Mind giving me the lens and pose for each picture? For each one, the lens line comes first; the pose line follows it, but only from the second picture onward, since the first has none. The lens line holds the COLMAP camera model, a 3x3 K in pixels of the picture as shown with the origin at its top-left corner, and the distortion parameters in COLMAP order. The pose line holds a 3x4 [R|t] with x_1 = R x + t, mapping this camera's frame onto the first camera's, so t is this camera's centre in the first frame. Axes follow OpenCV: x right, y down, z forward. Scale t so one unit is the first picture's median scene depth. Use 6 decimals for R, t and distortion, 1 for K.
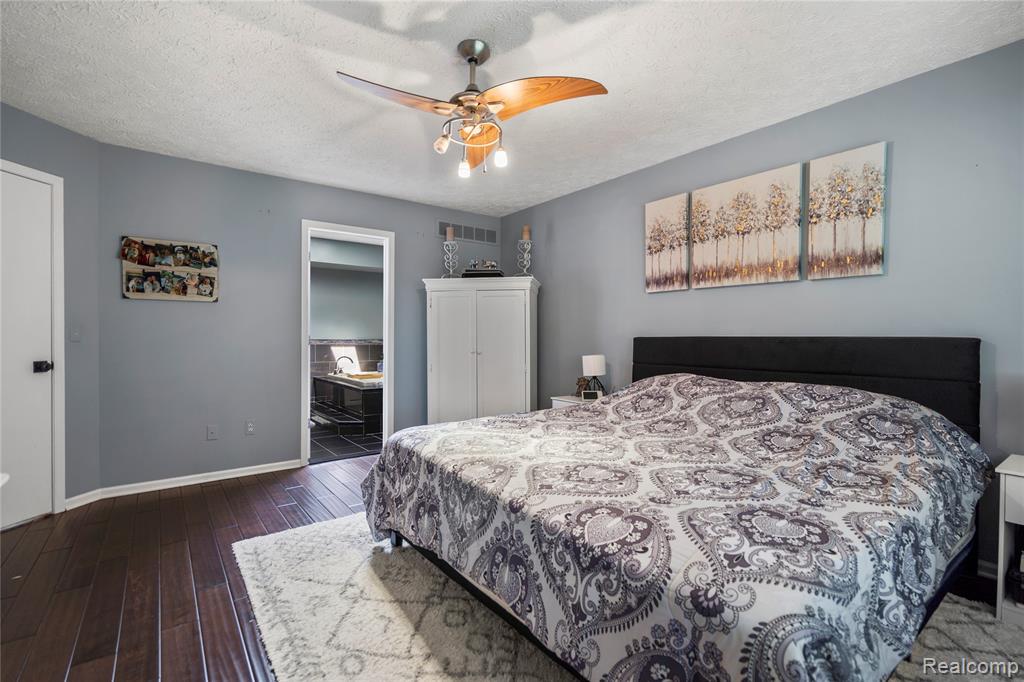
lens RADIAL K [[469.9, 0, 509.0], [0, 469.9, 343.8], [0, 0, 1]] dist [-0.002327, -0.000121]
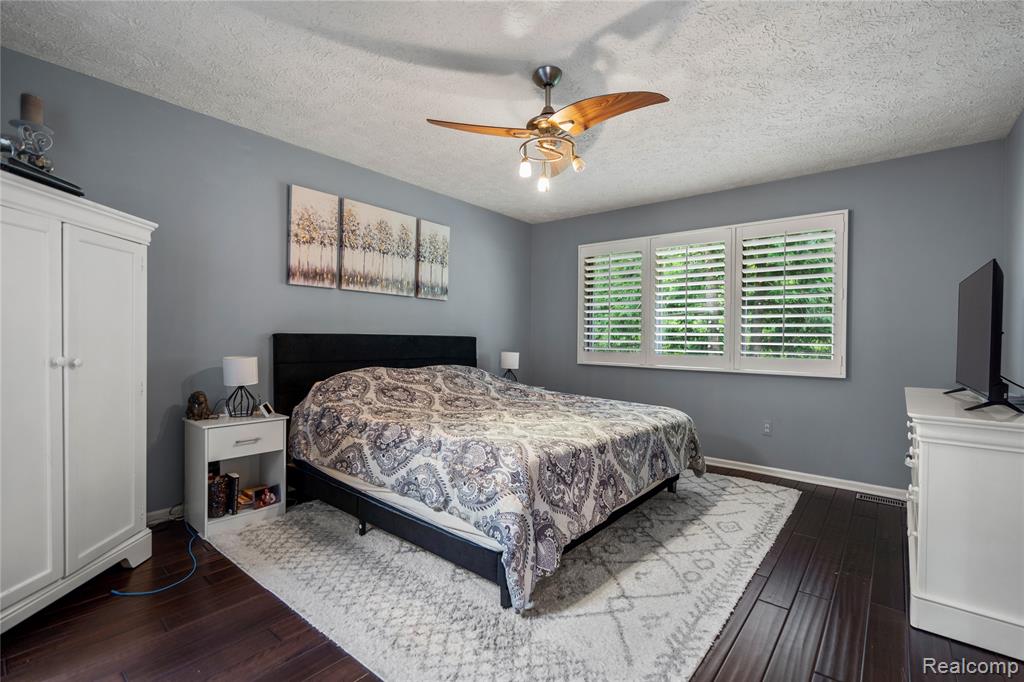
lens RADIAL K [[469.9, 0, 509.0], [0, 469.9, 339.8], [0, 0, 1]] dist [-0.002327, -0.000121]
pose [[-0.236864, -0.007593, 0.971513, -0.788254], [0.000371, 0.999969, 0.007906, -0.010908], [-0.971543, 0.002233, -0.236854, 0.944832]]
